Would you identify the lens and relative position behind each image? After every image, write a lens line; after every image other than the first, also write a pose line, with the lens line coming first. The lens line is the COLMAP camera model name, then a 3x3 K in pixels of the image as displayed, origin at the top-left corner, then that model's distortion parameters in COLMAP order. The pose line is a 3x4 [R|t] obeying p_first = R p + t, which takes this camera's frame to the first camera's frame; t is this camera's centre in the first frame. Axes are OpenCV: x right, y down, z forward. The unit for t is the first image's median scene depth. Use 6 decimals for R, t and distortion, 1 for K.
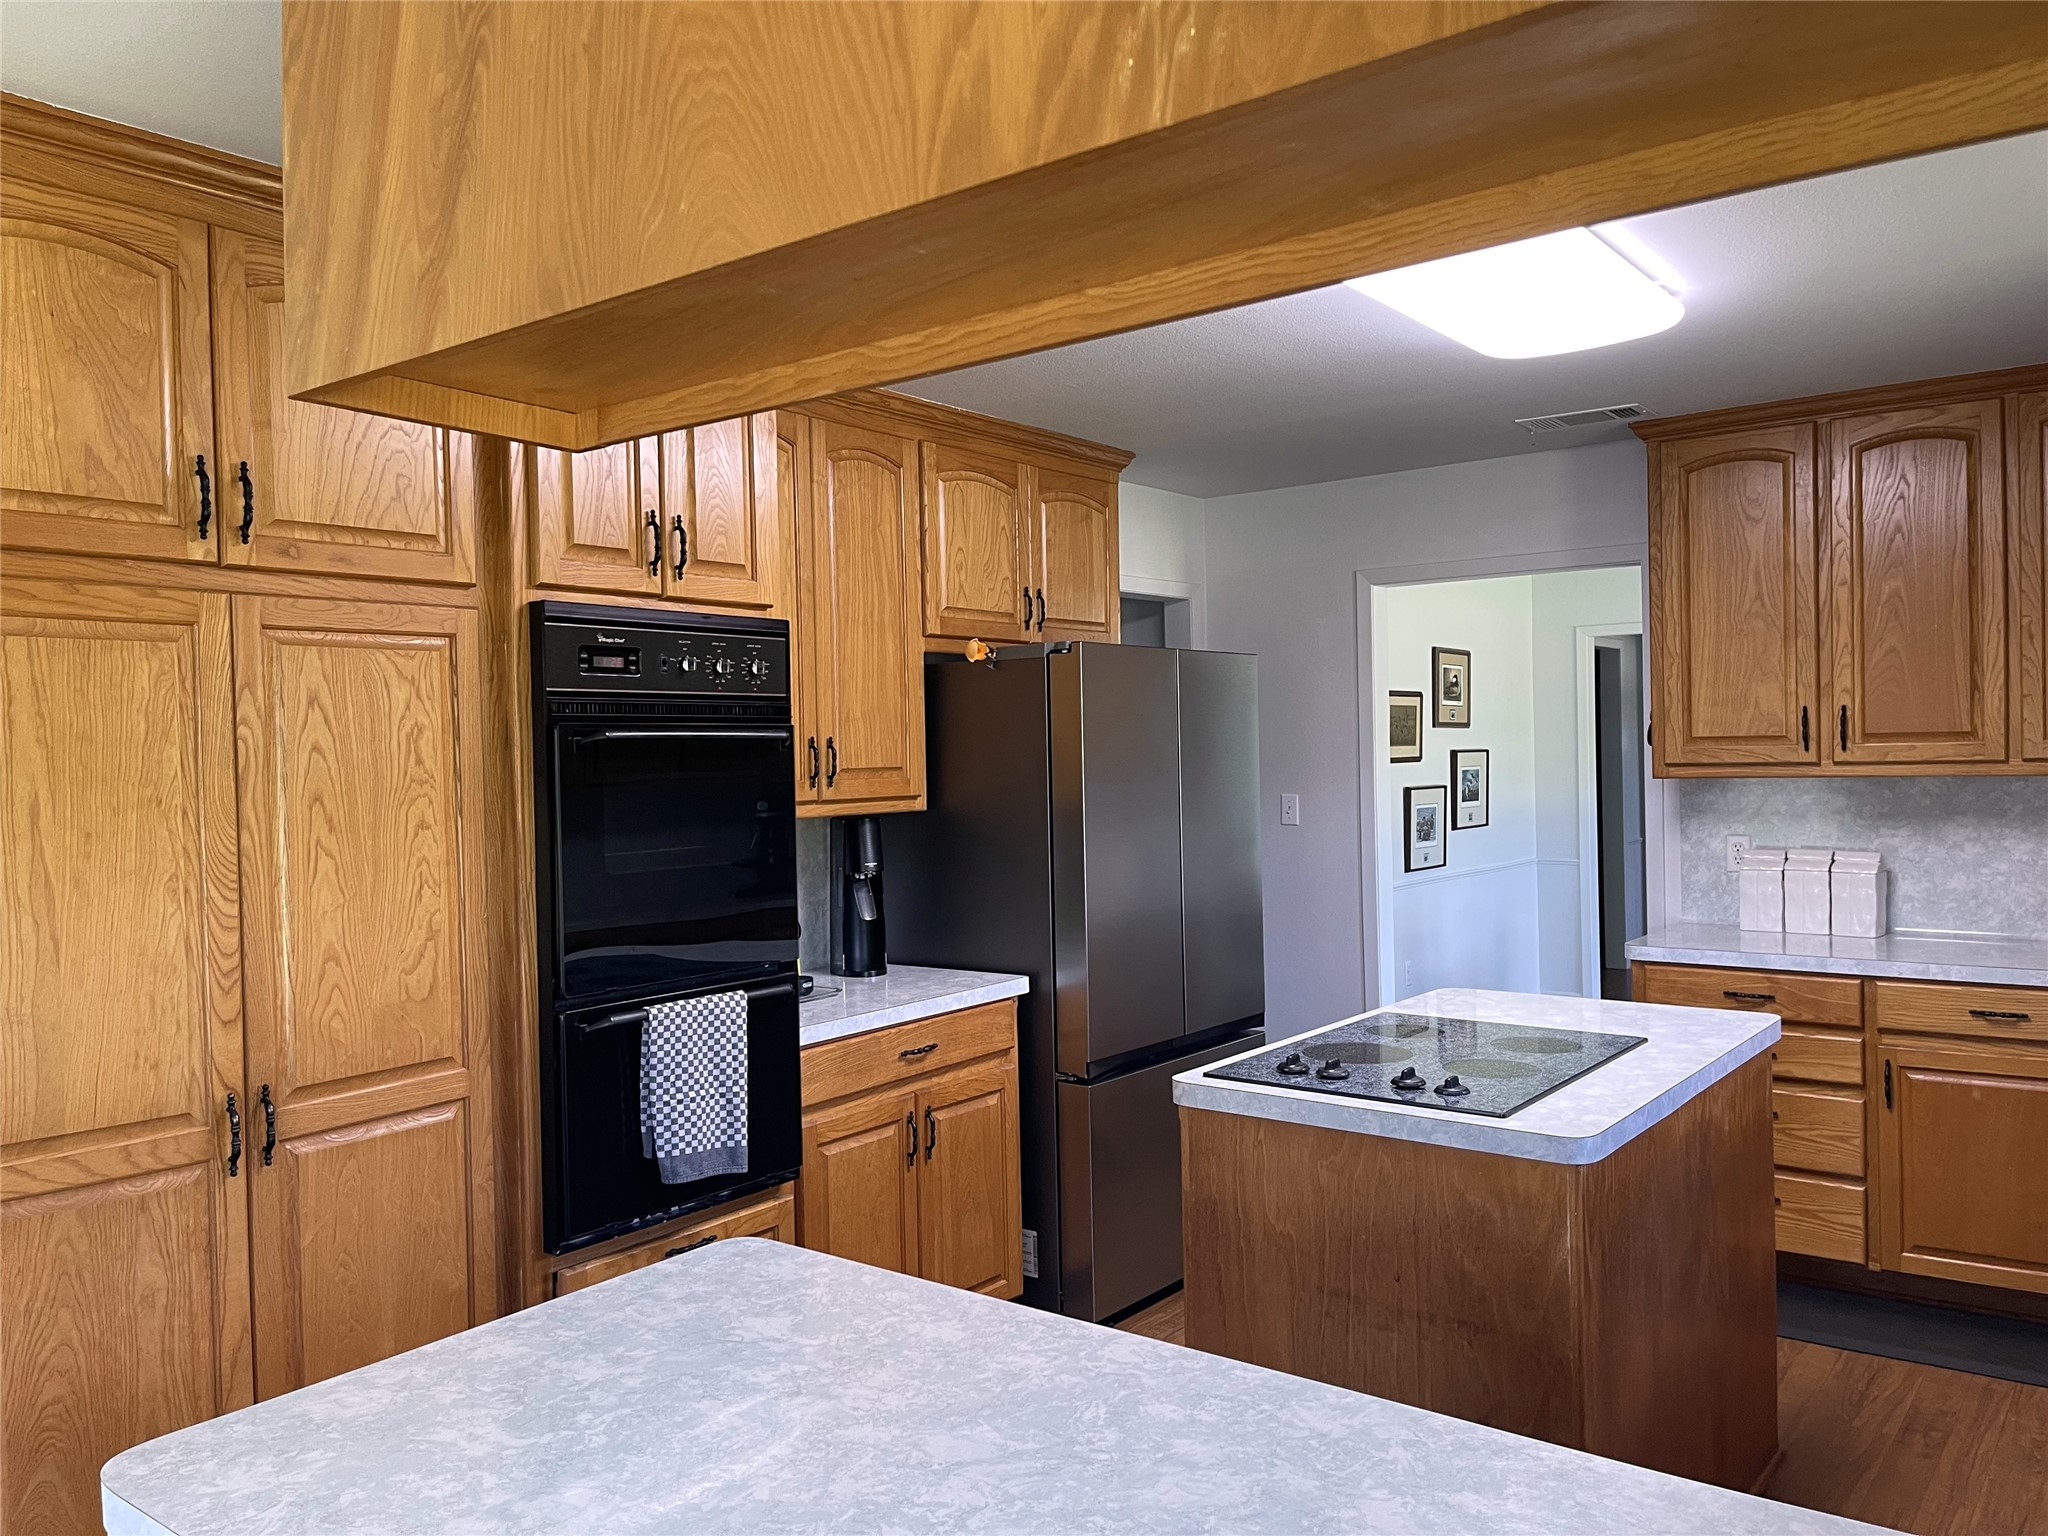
lens RADIAL K [[1542.0, 0, 1010.2], [0, 1542.0, 768.0], [0, 0, 1]] dist [0.065372, -0.075126]
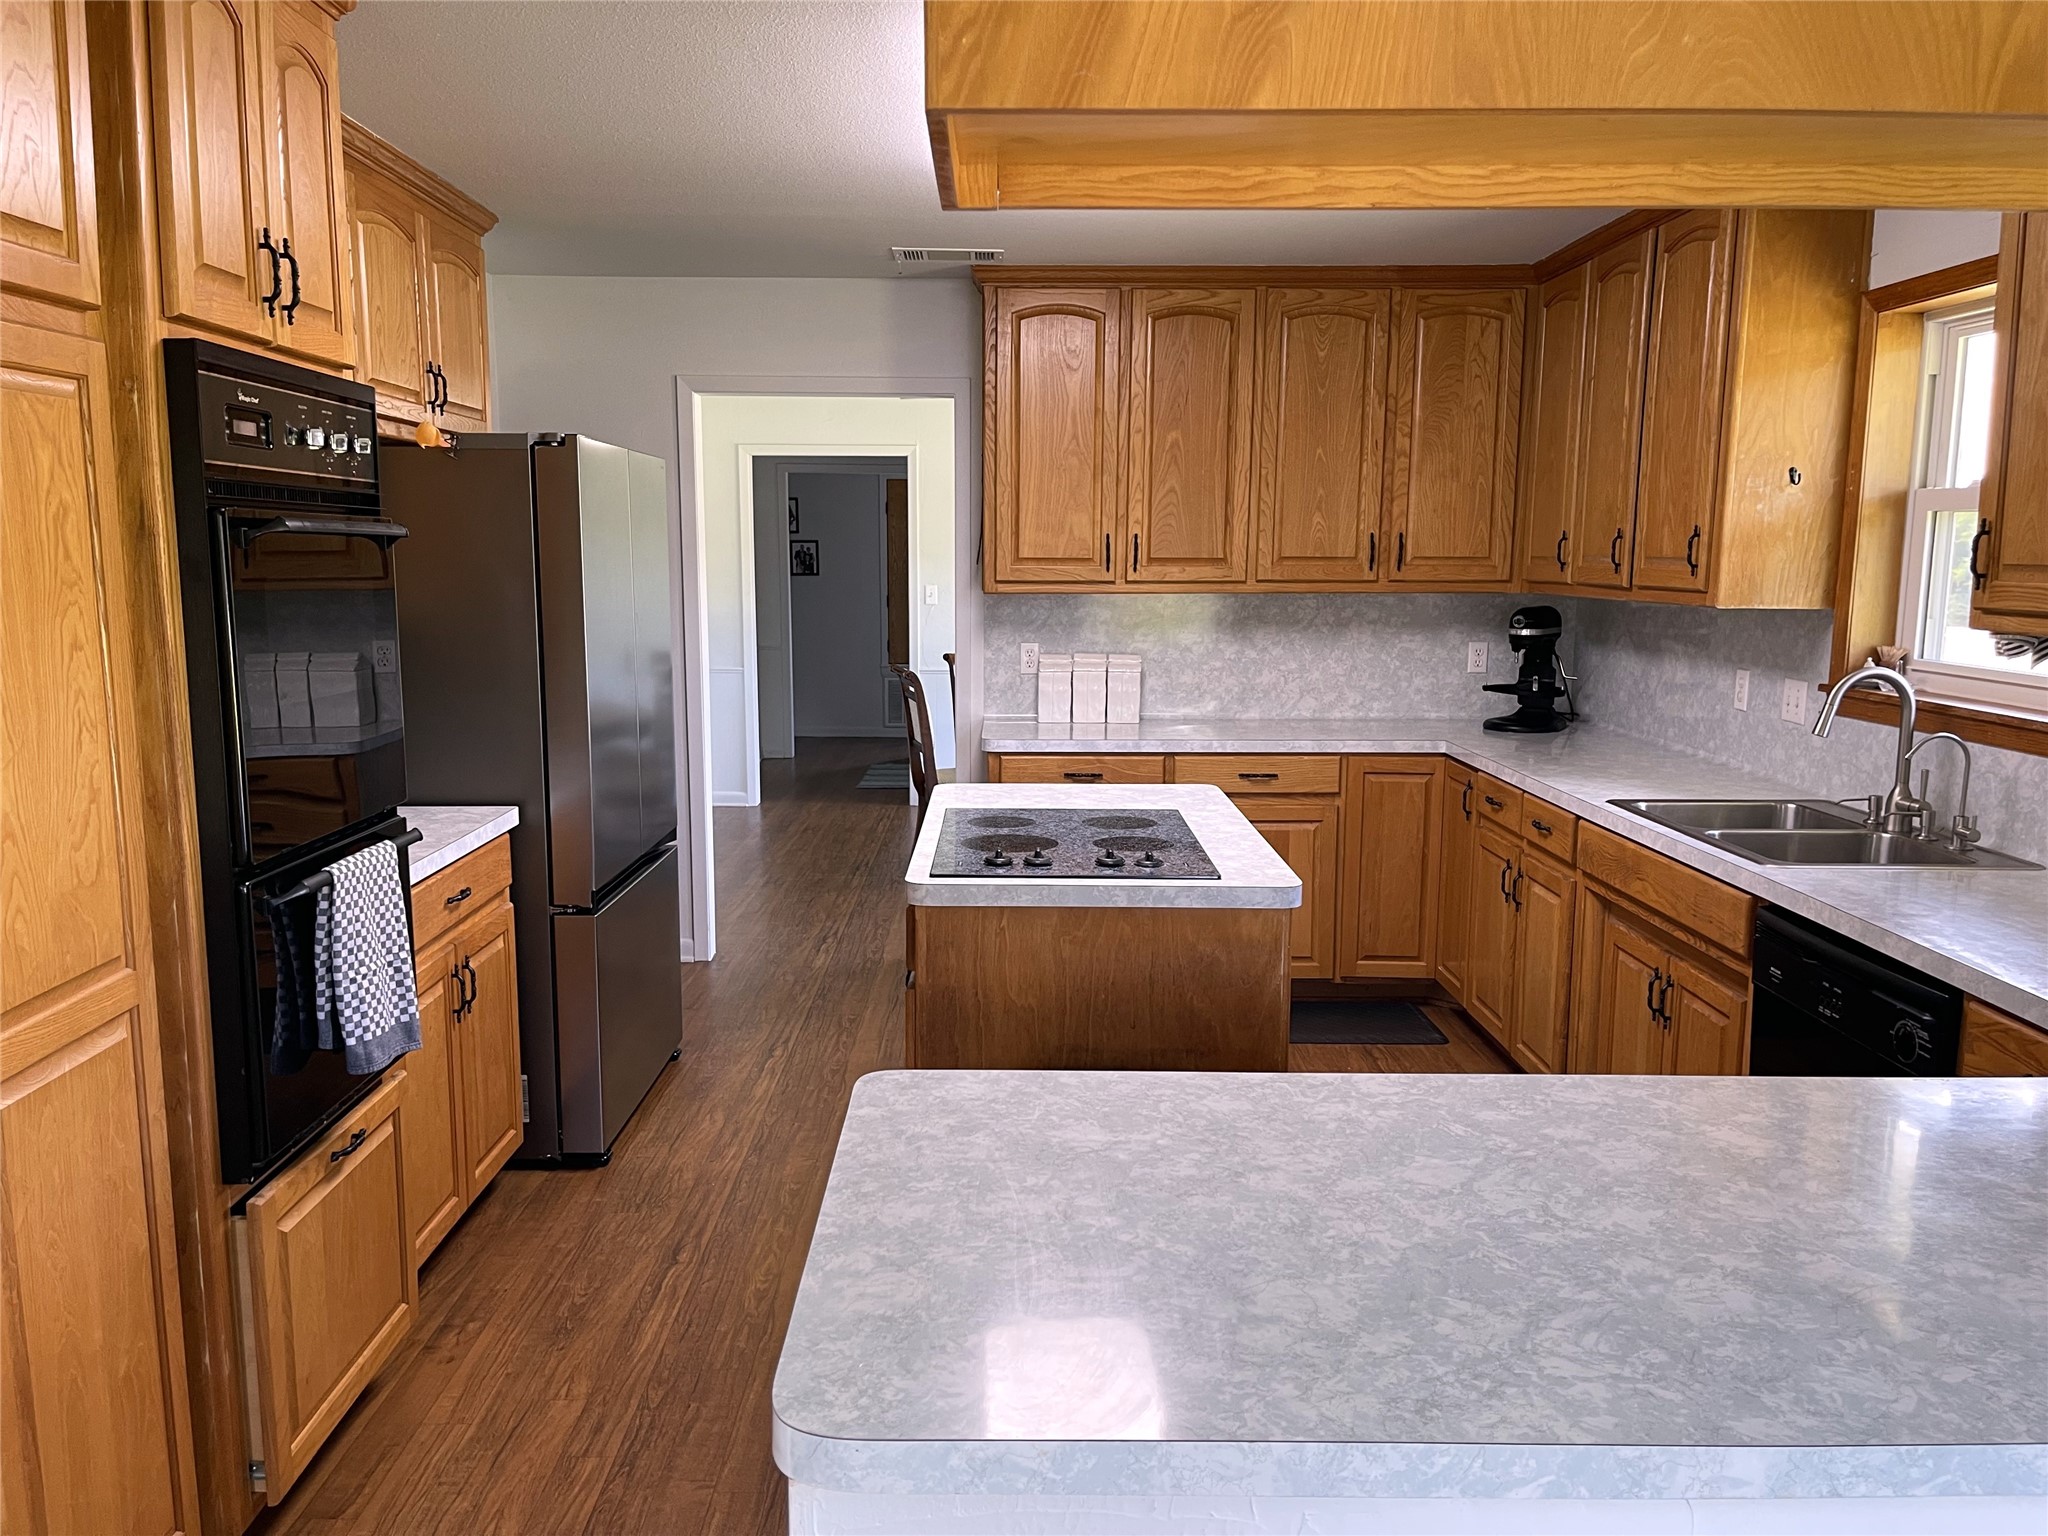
lens RADIAL K [[1542.0, 0, 1018.7], [0, 1542.0, 779.1], [0, 0, 1]] dist [0.065372, -0.075126]
pose [[0.786811, -0.065444, 0.613715, -0.460207], [-0.014169, 0.992185, 0.123968, 0.002337], [-0.617032, -0.106235, 0.779735, 0.152151]]
